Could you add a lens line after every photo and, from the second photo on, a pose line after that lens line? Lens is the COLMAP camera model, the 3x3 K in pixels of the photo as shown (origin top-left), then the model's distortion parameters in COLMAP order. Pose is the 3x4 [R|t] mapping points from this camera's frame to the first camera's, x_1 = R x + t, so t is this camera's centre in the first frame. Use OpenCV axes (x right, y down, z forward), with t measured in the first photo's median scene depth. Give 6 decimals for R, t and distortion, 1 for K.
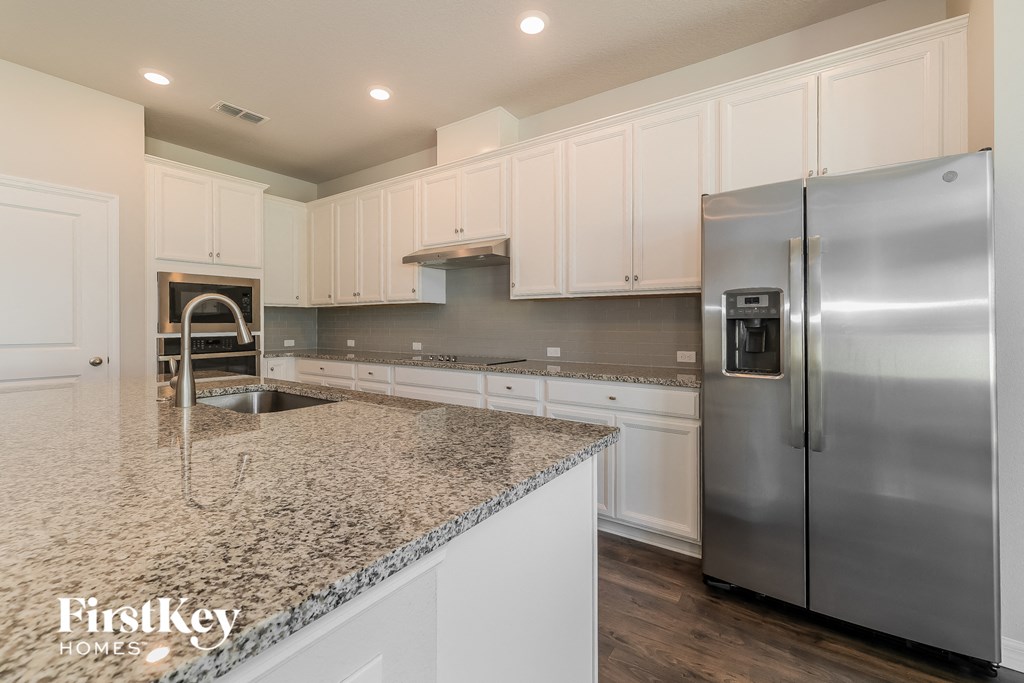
lens RADIAL K [[470.1, 0, 510.7], [0, 470.1, 320.3], [0, 0, 1]] dist [0.001165, 0.000081]
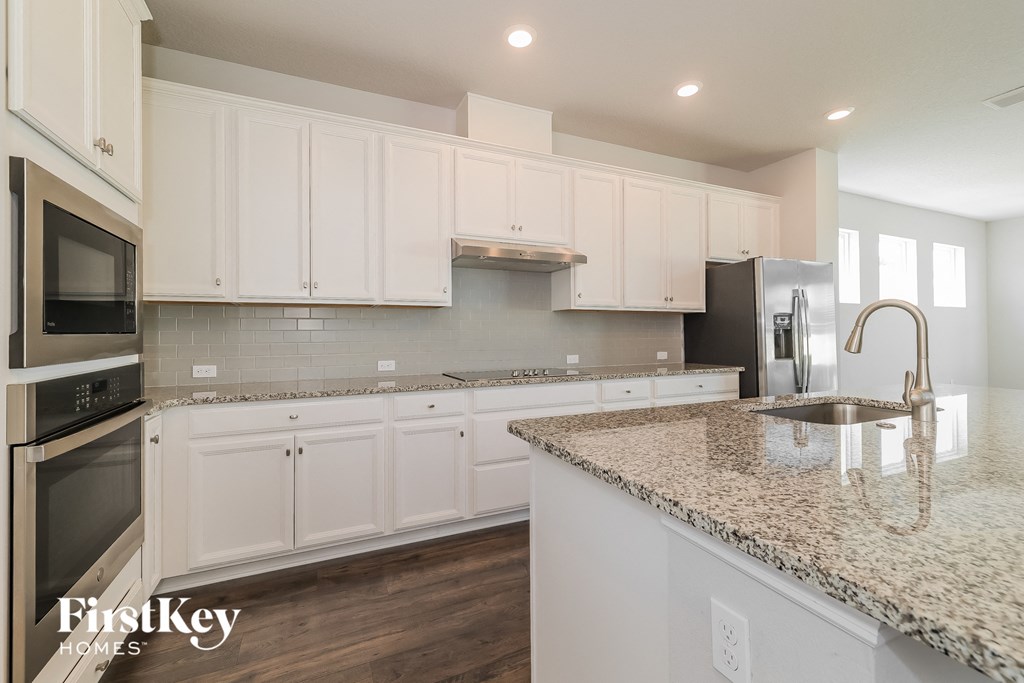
lens RADIAL K [[432.6, 0, 509.2], [0, 432.6, 329.4], [0, 0, 1]] dist [-0.000970, -0.000067]
pose [[0.486284, 0.006905, 0.873774, -0.845914], [-0.001625, 0.999974, -0.006998, 0.005712], [-0.873800, 0.001983, 0.486282, 0.633511]]
